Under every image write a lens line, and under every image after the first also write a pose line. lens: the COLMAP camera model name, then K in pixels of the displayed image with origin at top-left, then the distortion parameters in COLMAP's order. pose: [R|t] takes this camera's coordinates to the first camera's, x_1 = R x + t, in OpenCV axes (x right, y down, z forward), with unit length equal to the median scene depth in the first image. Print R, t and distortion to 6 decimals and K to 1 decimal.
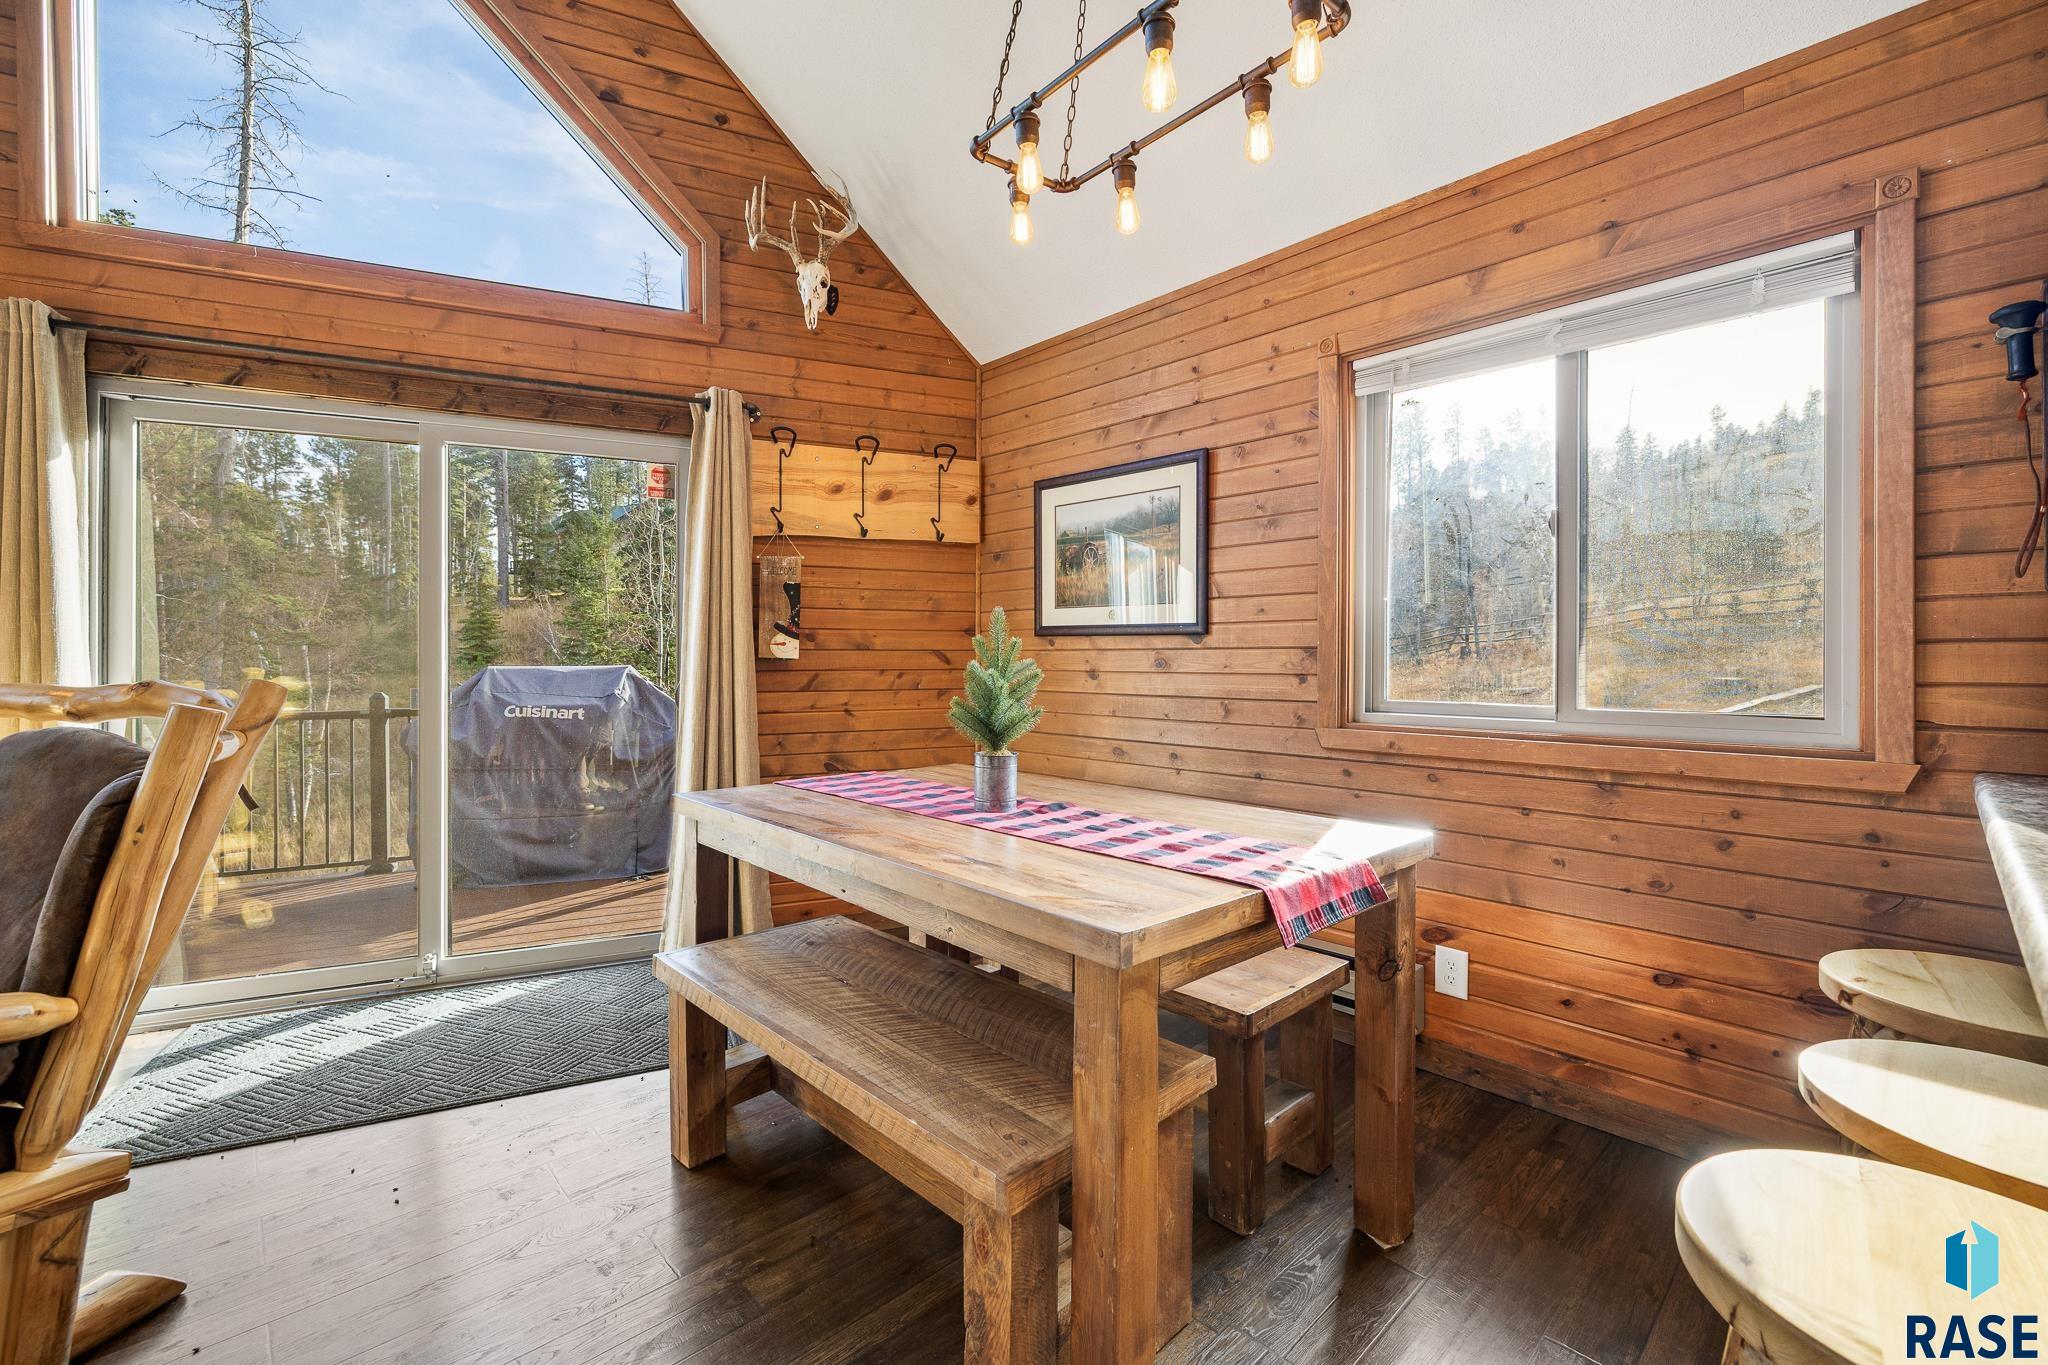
lens RADIAL K [[858.5, 0, 1034.1], [0, 858.5, 661.1], [0, 0, 1]] dist [0.002048, -0.001391]
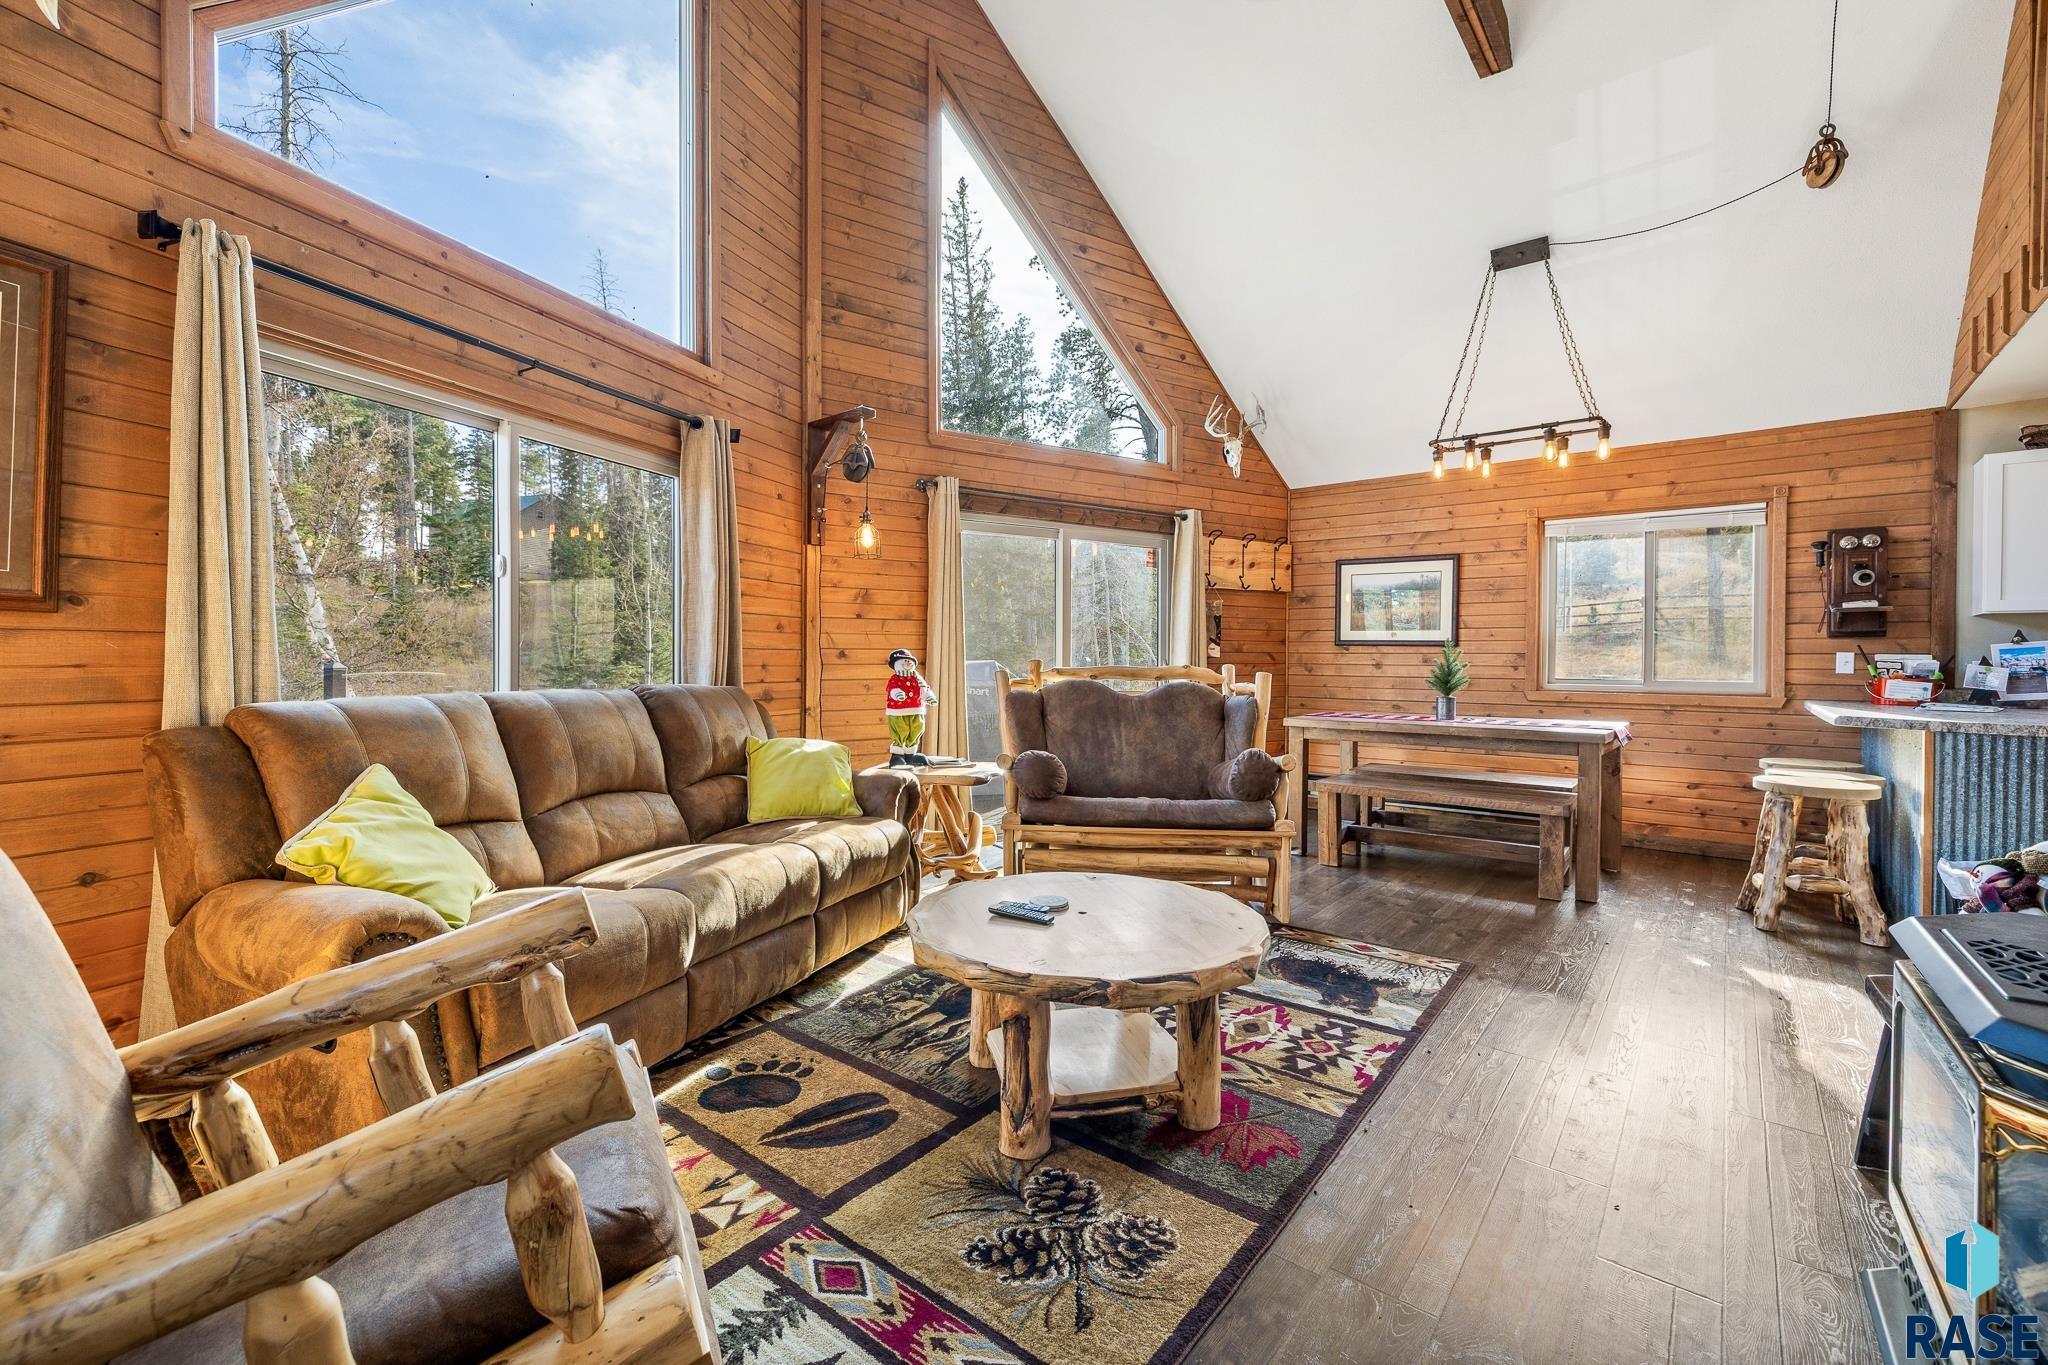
lens RADIAL K [[858.5, 0, 1034.0], [0, 858.5, 665.5], [0, 0, 1]] dist [0.002048, -0.001391]
pose [[0.991444, 0.004598, 0.130449, -1.246260], [-0.005497, 0.999964, 0.006530, 0.007286], [-0.130414, -0.007192, 0.991433, -1.027670]]
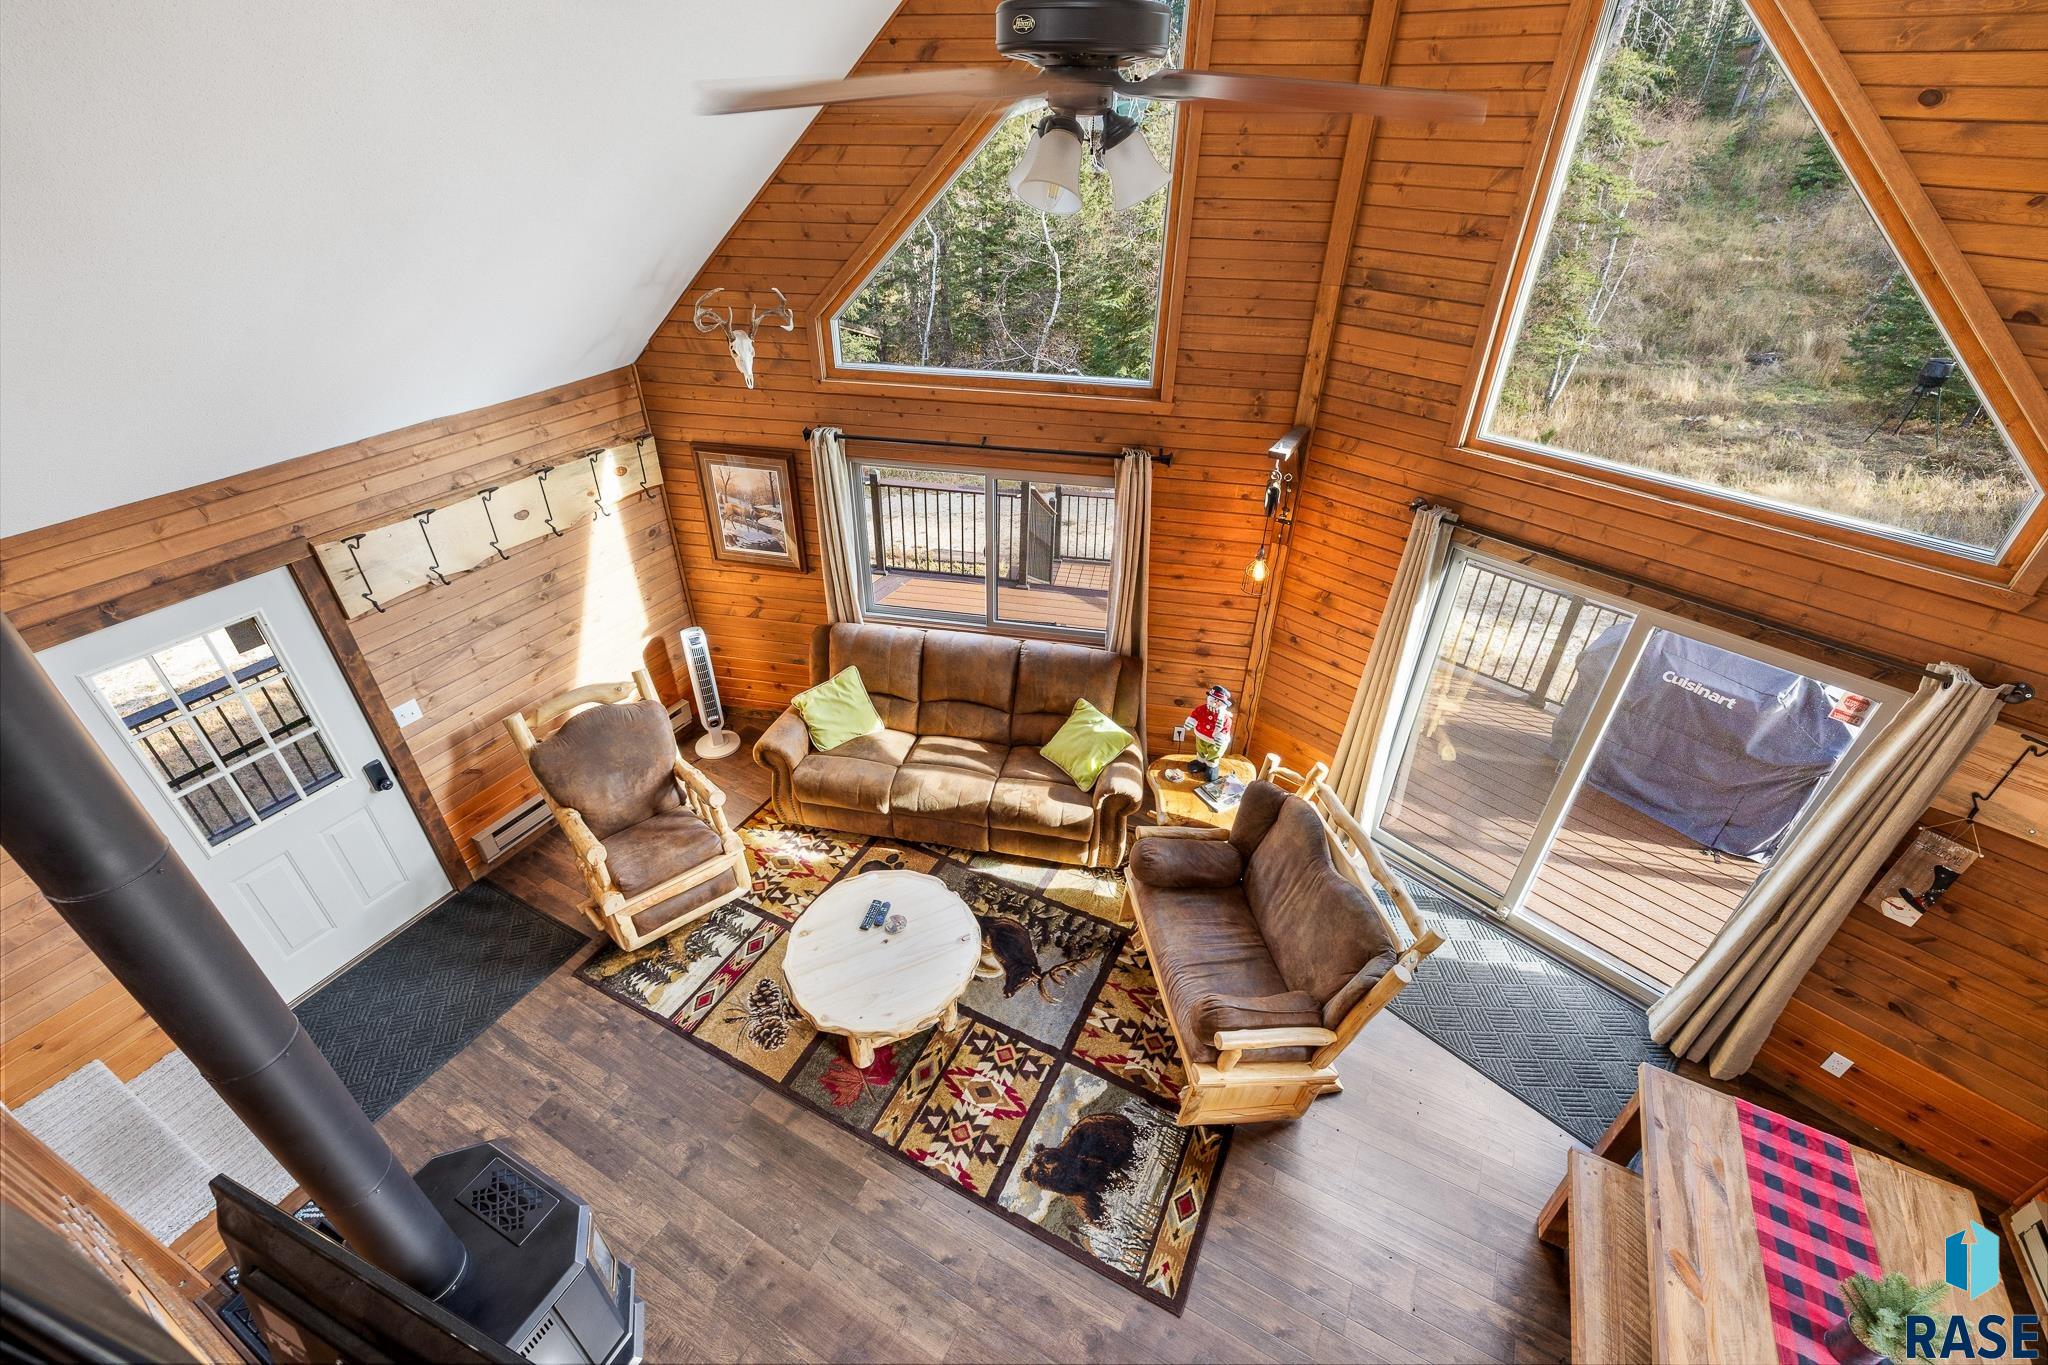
lens RADIAL K [[858.5, 0, 1017.3], [0, 858.5, 671.2], [0, 0, 1]] dist [0.002048, -0.001391]
pose [[0.314374, 0.527064, -0.789540, 0.031638], [-0.013267, 0.834066, 0.551505, -1.064105], [0.949207, -0.162904, 0.269201, -0.242726]]
